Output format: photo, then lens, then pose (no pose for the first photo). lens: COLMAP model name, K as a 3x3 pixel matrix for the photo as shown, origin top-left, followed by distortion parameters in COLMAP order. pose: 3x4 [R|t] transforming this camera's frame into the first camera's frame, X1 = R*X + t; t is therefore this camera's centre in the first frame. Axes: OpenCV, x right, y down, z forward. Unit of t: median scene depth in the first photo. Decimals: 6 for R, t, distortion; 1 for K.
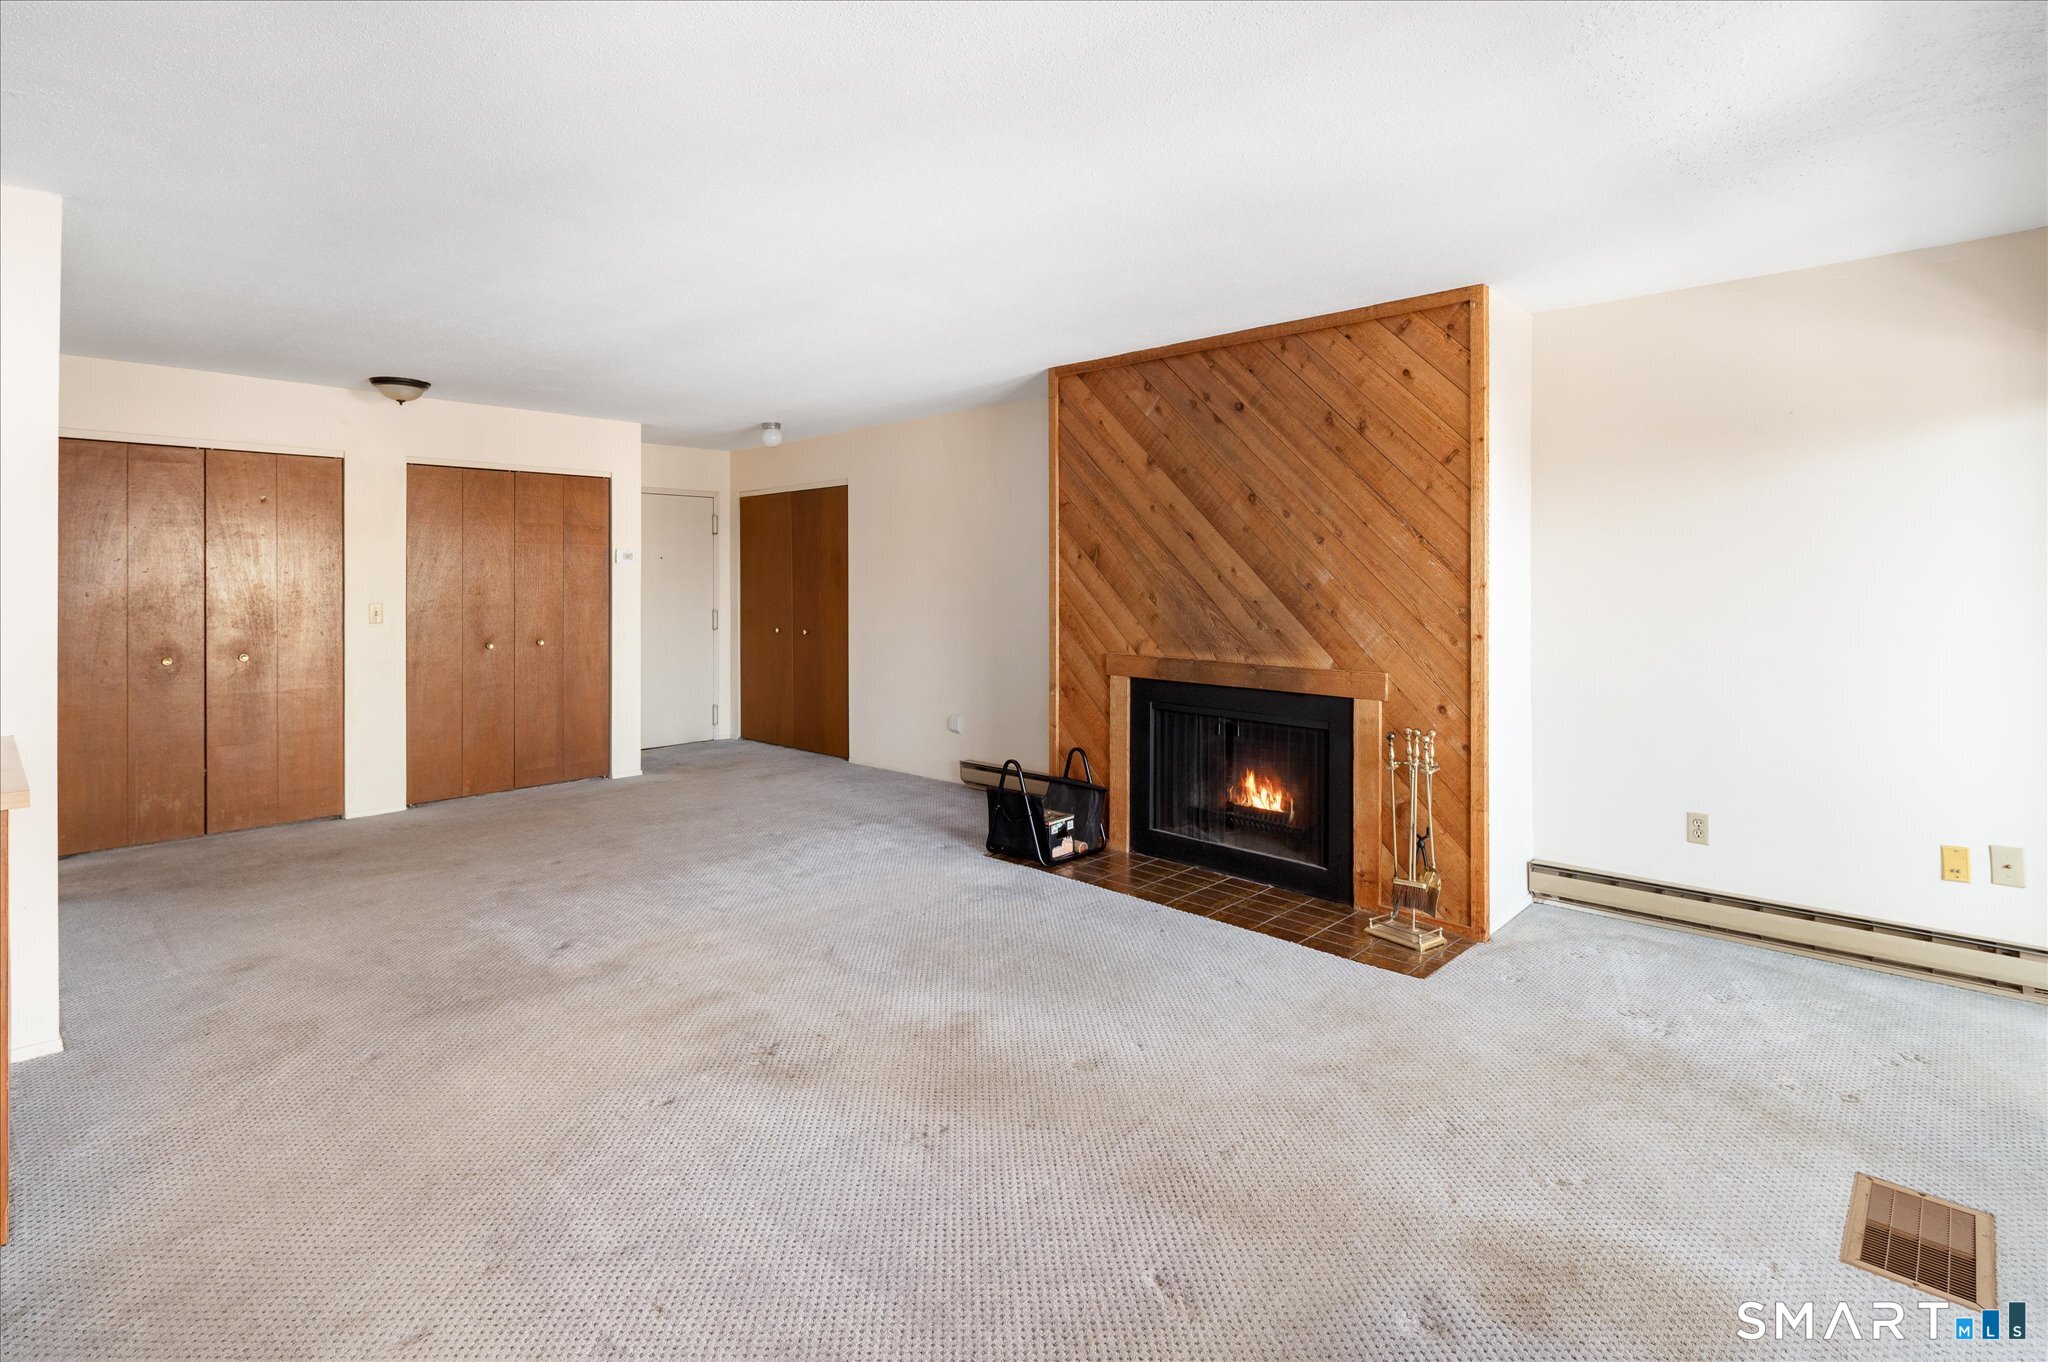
lens RADIAL K [[997.2, 0, 1038.5], [0, 997.2, 570.0], [0, 0, 1]] dist [0.007921, -0.006064]
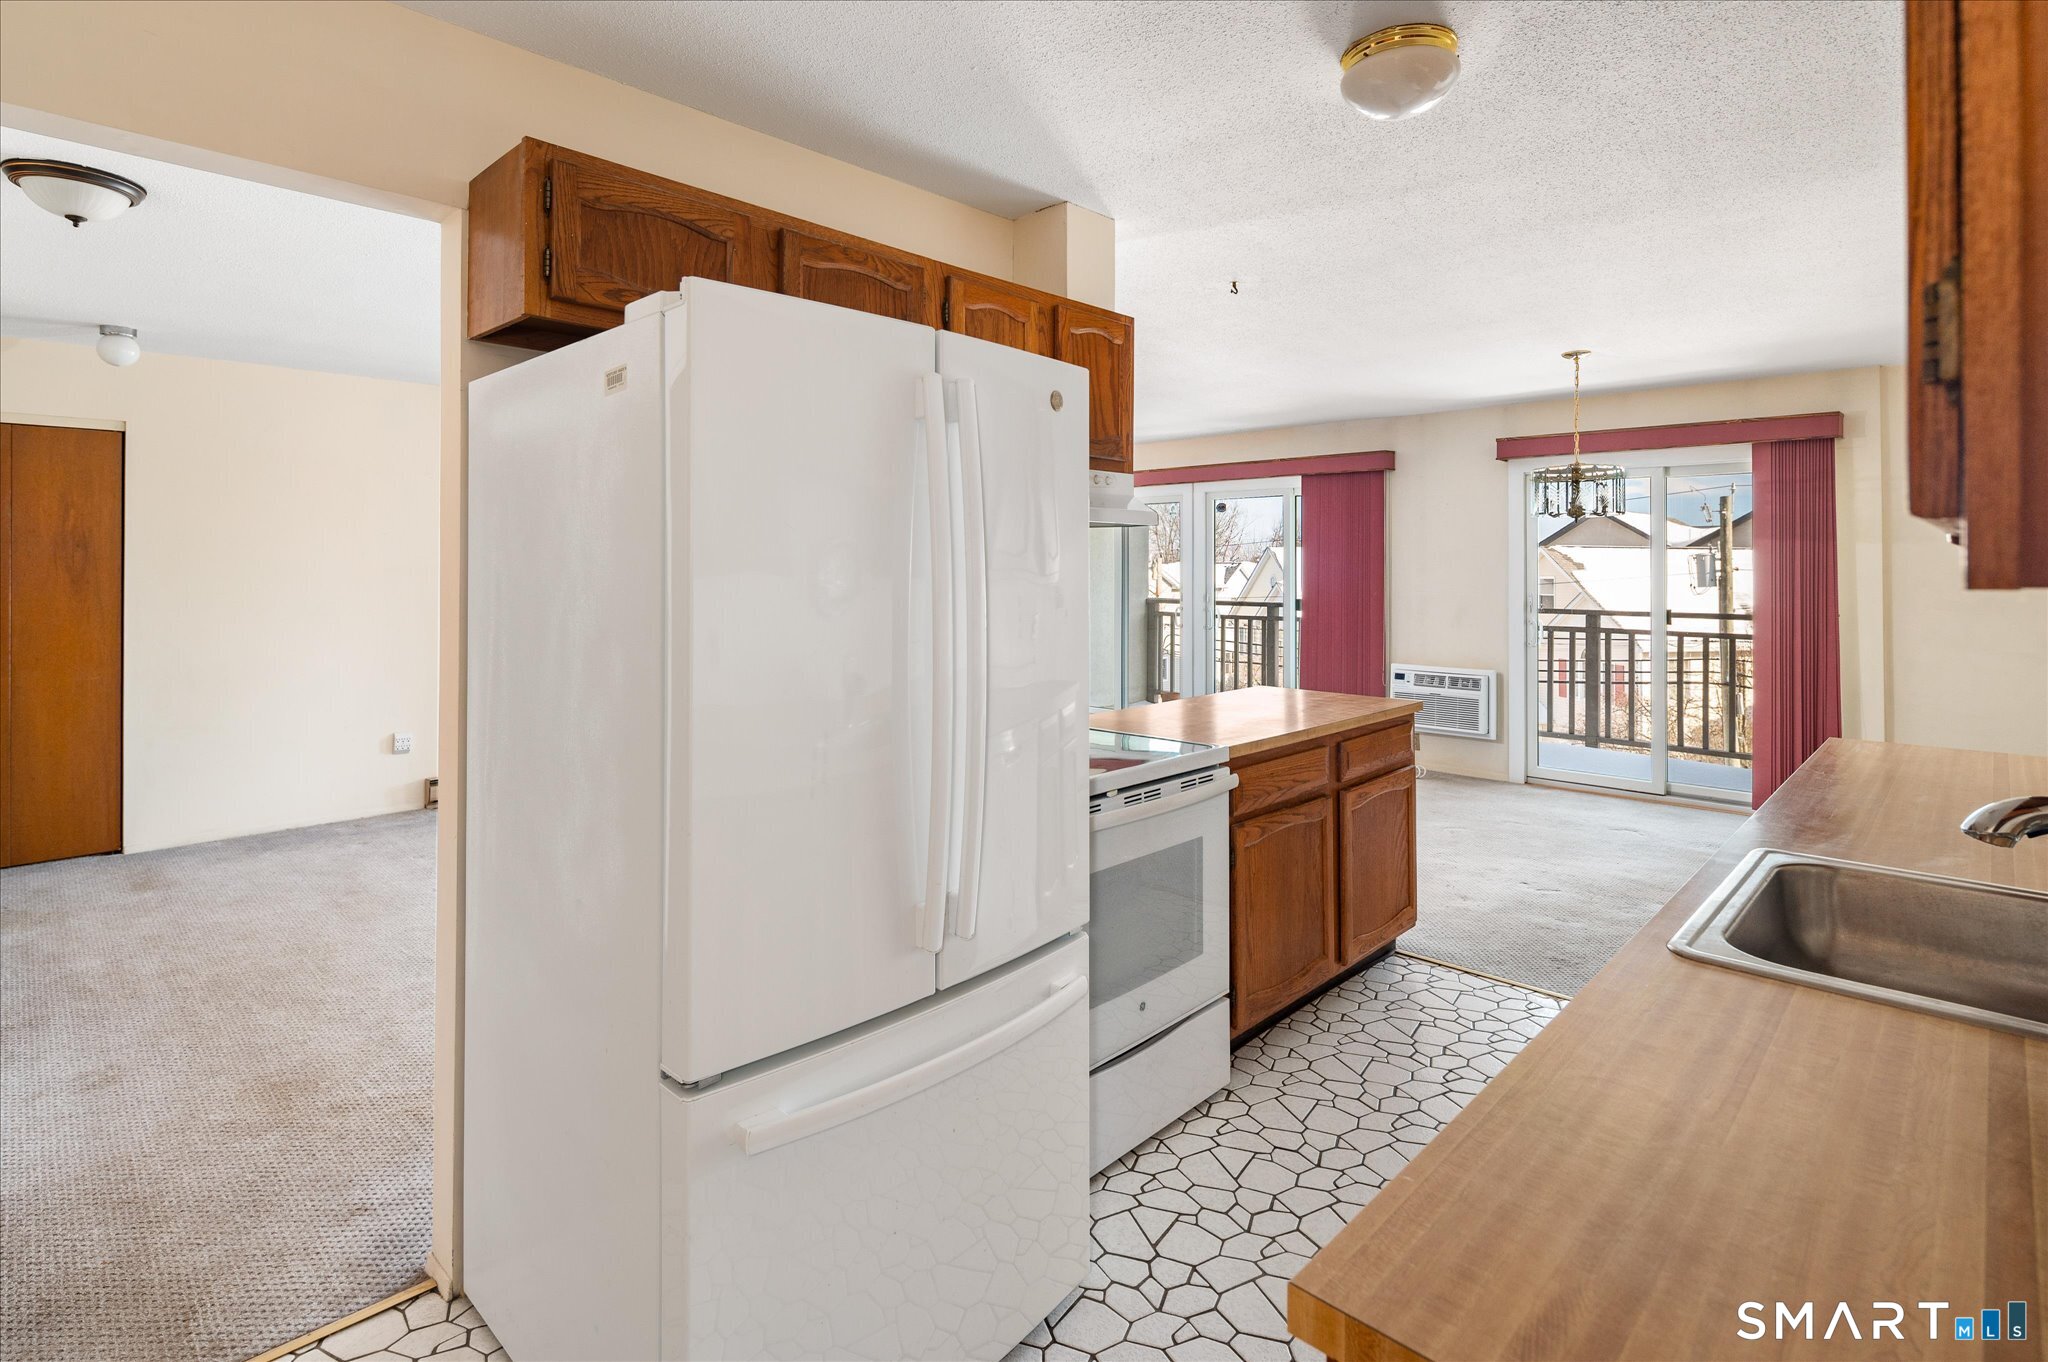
lens RADIAL K [[997.2, 0, 1040.5], [0, 997.2, 581.5], [0, 0, 1]] dist [0.007921, -0.006064]
pose [[0.019460, -0.005791, 0.999794, -1.278275], [-0.007767, 0.999952, 0.005943, 0.006631], [-0.999780, -0.007881, 0.019414, 0.586511]]
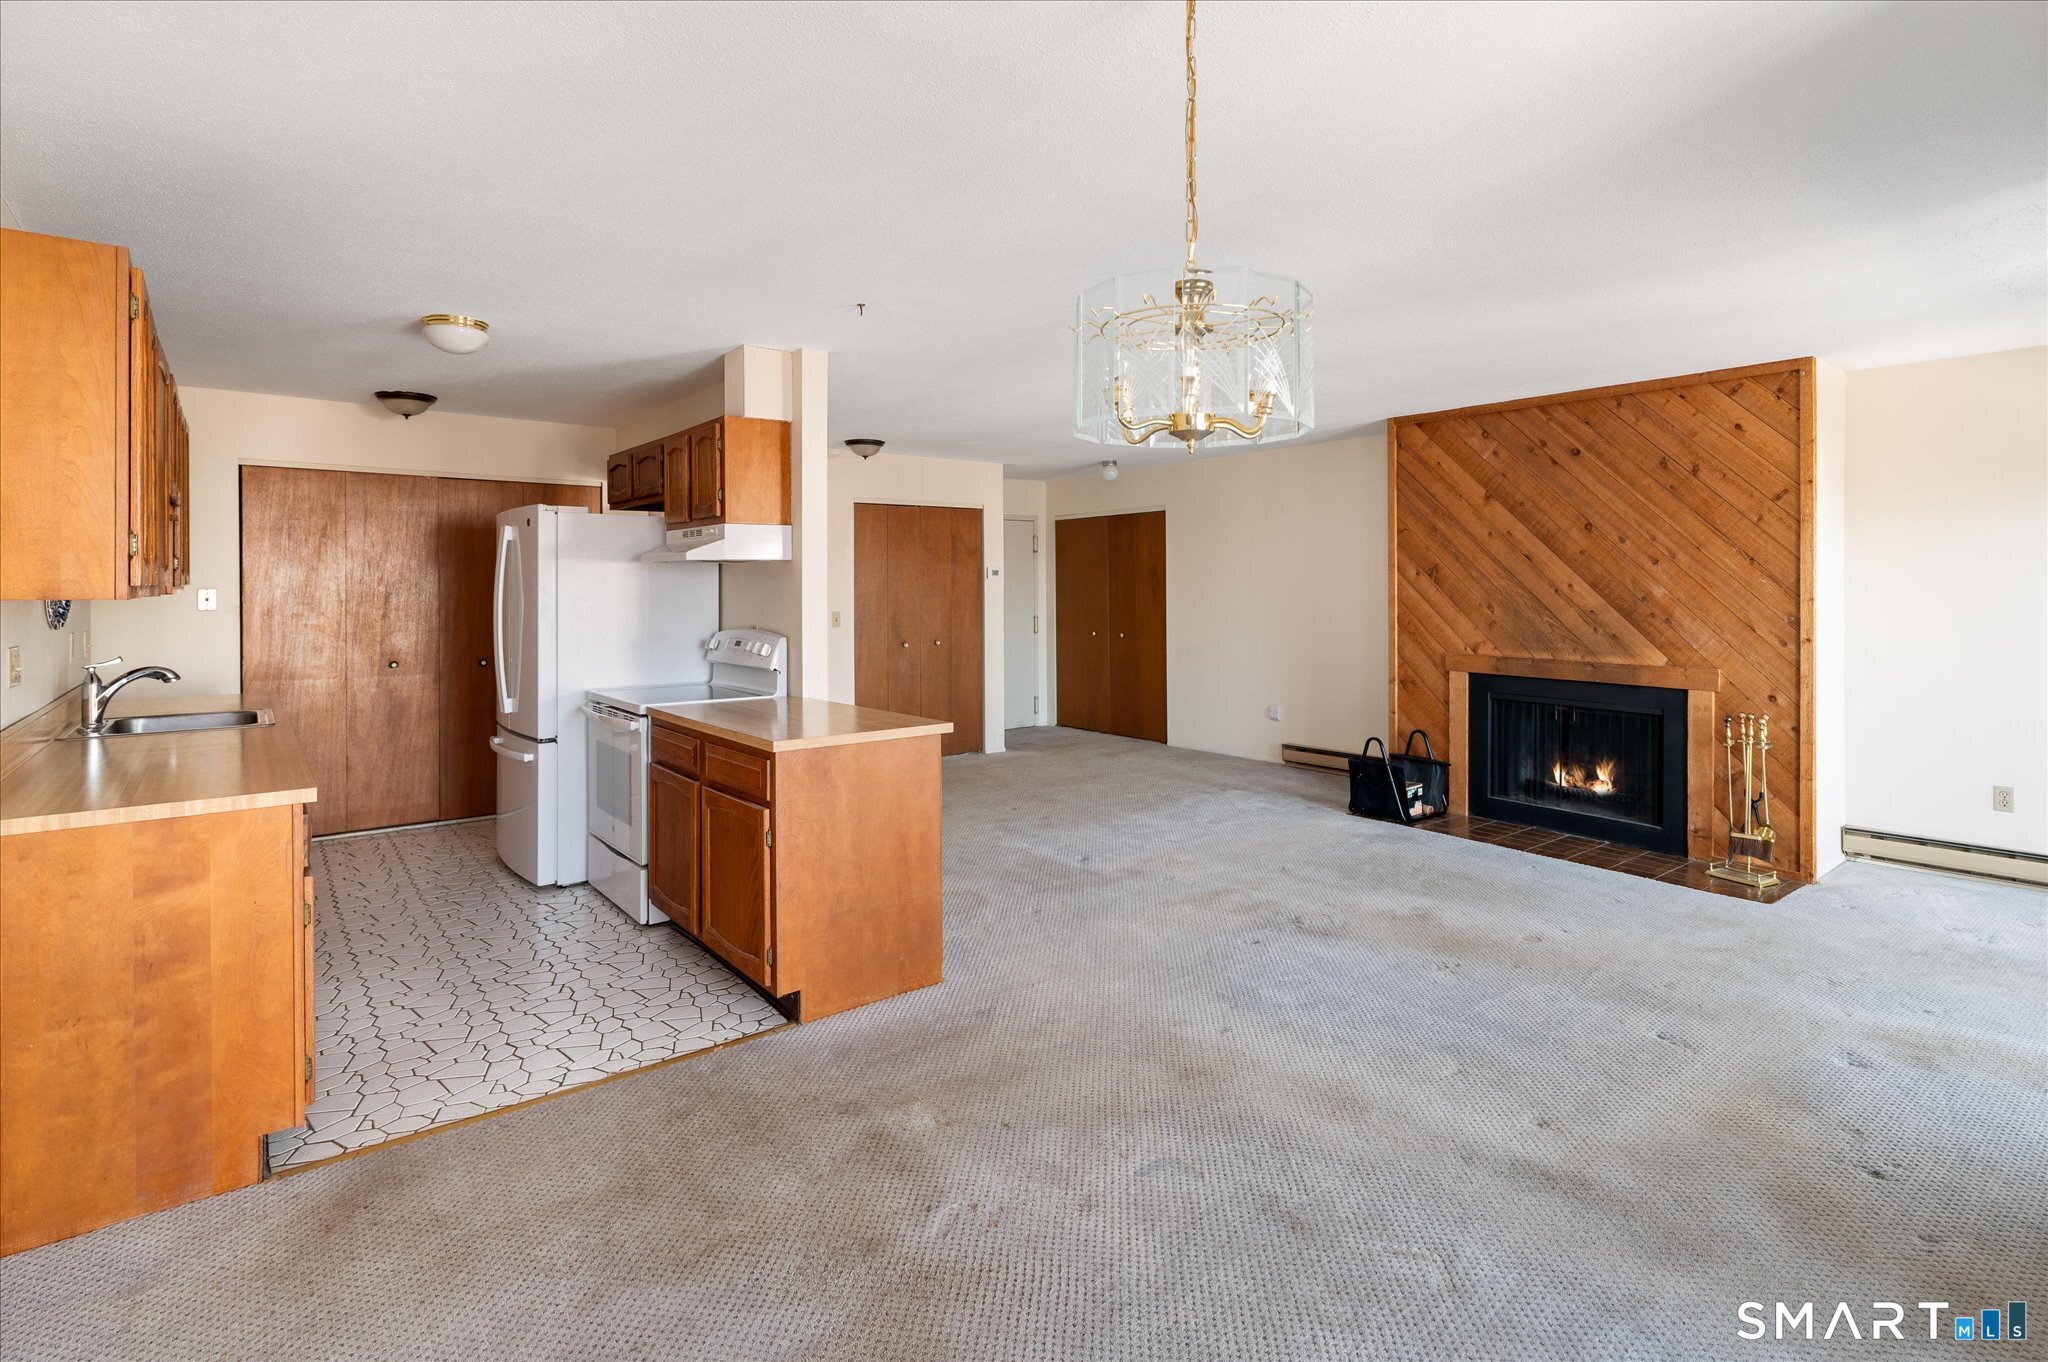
lens RADIAL K [[997.2, 0, 1041.5], [0, 997.2, 584.9], [0, 0, 1]] dist [0.007921, -0.006064]
pose [[0.989174, -0.003491, -0.146705, -0.249599], [0.004970, 0.999940, 0.009720, -0.014643], [0.146662, -0.010344, 0.989133, -0.289890]]
